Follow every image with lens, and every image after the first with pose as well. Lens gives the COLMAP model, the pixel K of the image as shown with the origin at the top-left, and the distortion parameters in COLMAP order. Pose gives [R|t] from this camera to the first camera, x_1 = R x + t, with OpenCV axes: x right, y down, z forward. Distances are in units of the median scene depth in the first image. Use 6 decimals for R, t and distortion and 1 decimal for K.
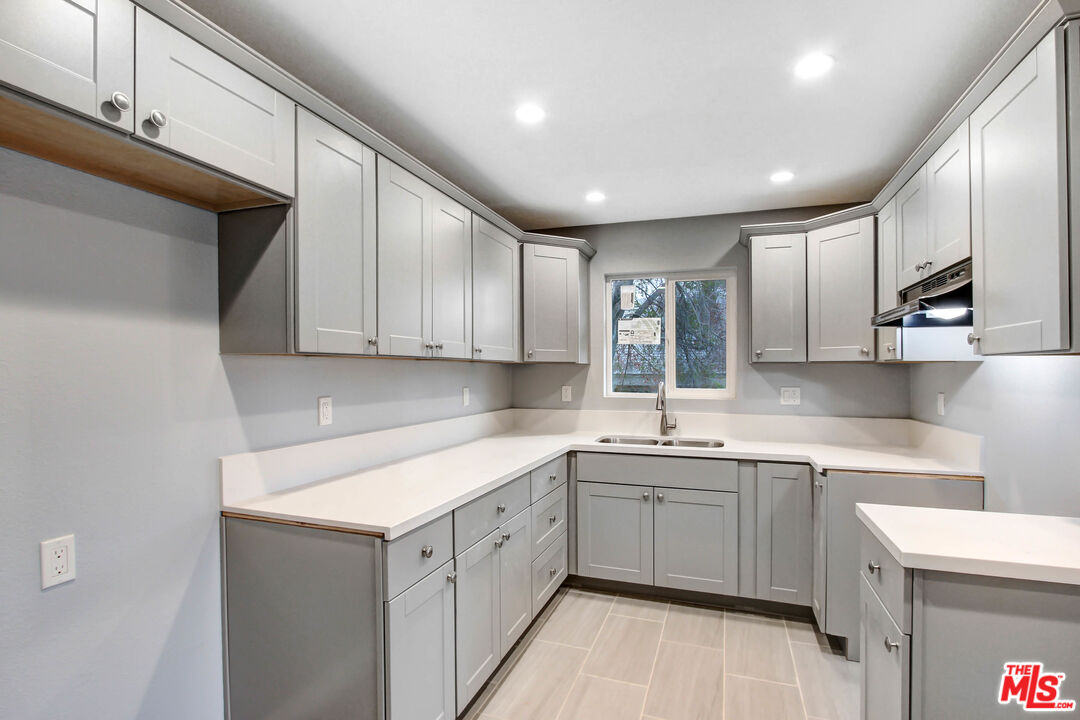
lens RADIAL K [[521.2, 0, 564.7], [0, 521.2, 390.5], [0, 0, 1]] dist [-0.013698, 0.000400]
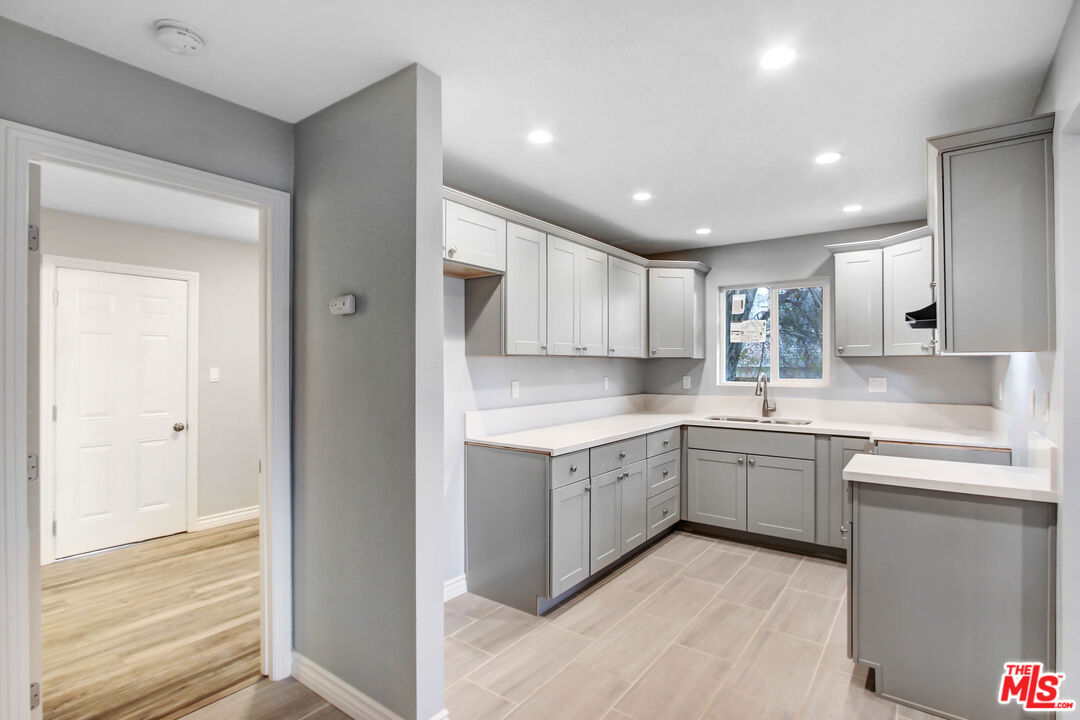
lens RADIAL K [[522.7, 0, 540.0], [0, 522.7, 360.0], [0, 0, 1]] dist [-0.003383, -0.000103]
pose [[0.941271, -0.006225, -0.337596, 0.127677], [-0.009415, 0.998957, -0.044671, 0.015391], [0.337522, 0.045226, 0.940231, -0.400806]]
